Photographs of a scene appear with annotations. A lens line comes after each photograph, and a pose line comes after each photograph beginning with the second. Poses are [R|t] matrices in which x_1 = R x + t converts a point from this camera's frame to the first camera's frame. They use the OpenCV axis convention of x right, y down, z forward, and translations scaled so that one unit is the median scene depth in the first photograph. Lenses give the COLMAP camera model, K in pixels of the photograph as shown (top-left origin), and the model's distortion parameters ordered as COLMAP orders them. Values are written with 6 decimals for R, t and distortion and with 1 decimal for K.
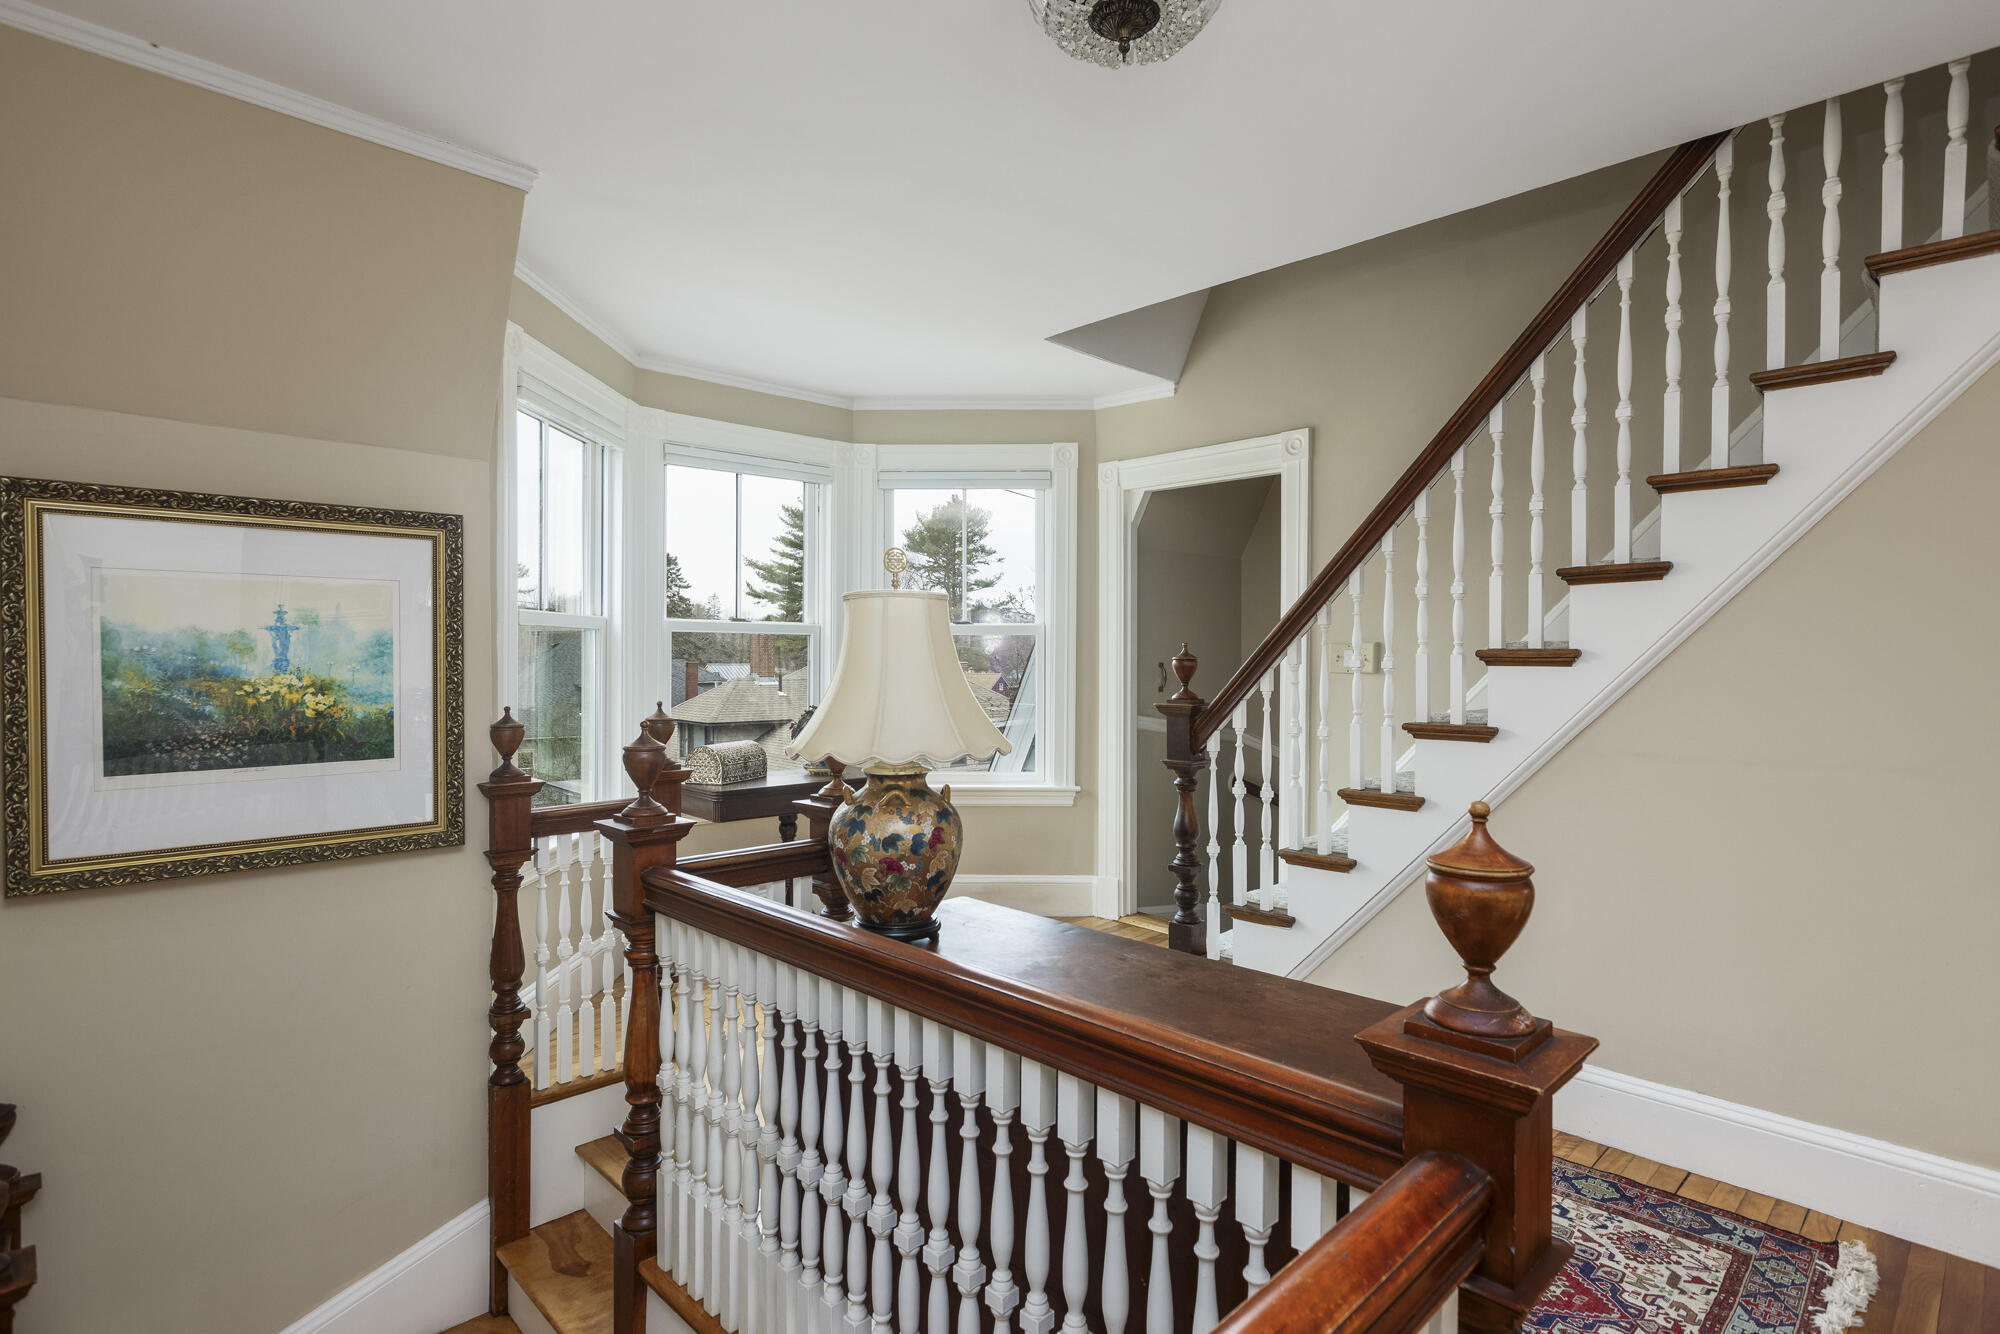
lens RADIAL K [[997.0, 0, 990.3], [0, 997.0, 670.6], [0, 0, 1]] dist [0.002670, -0.000352]
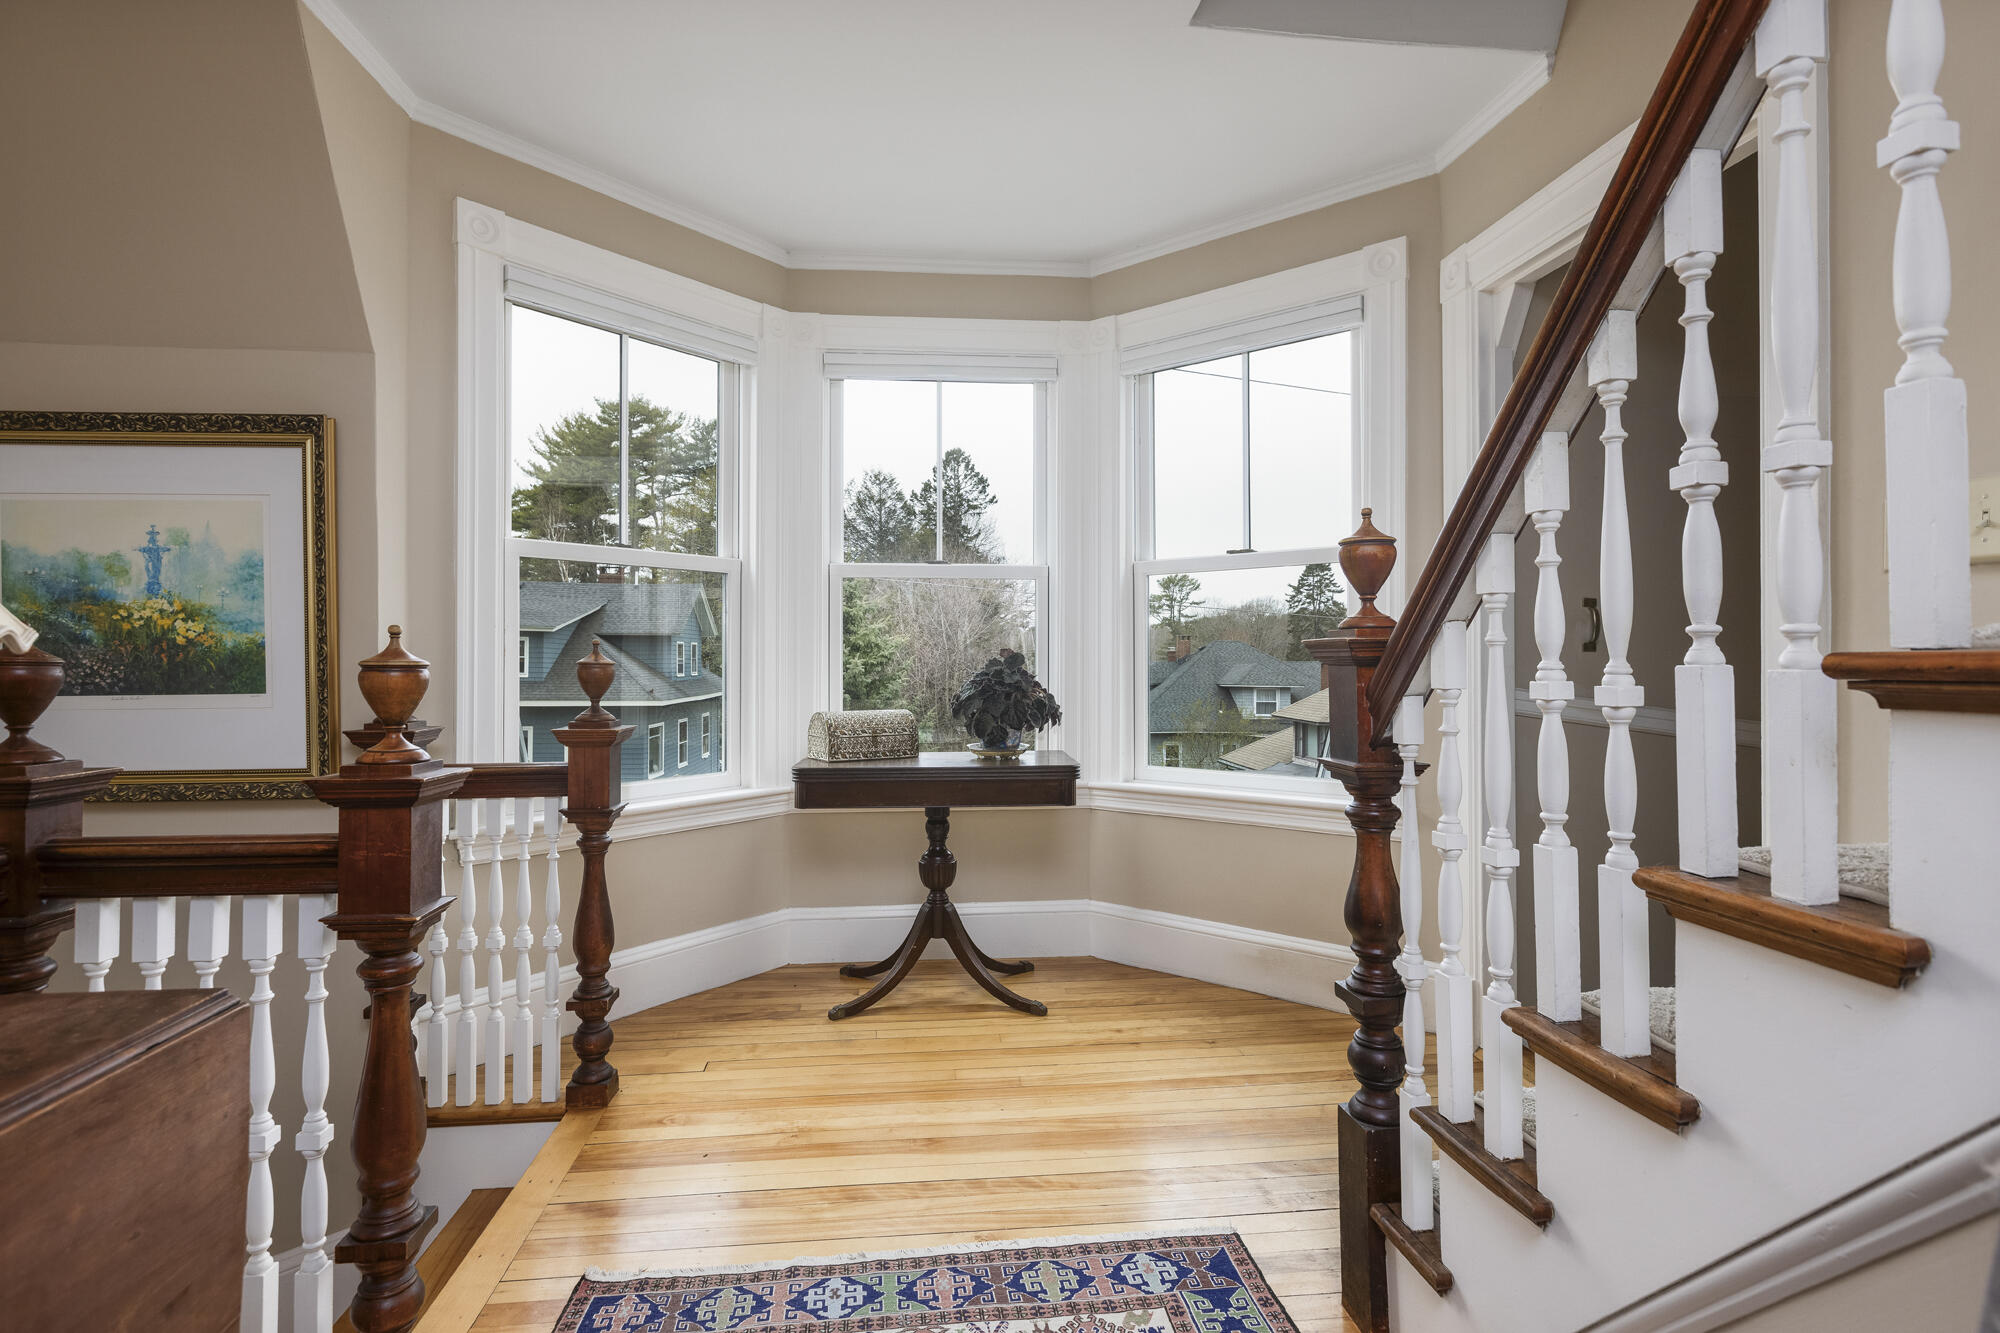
lens RADIAL K [[935.9, 0, 1002.0], [0, 935.9, 659.2], [0, 0, 1]] dist [-0.004028, -0.000703]
pose [[0.789574, -0.005901, -0.613627, 0.455450], [-0.004094, 0.999881, -0.014883, 0.069450], [0.613642, 0.014264, 0.789456, 0.777868]]
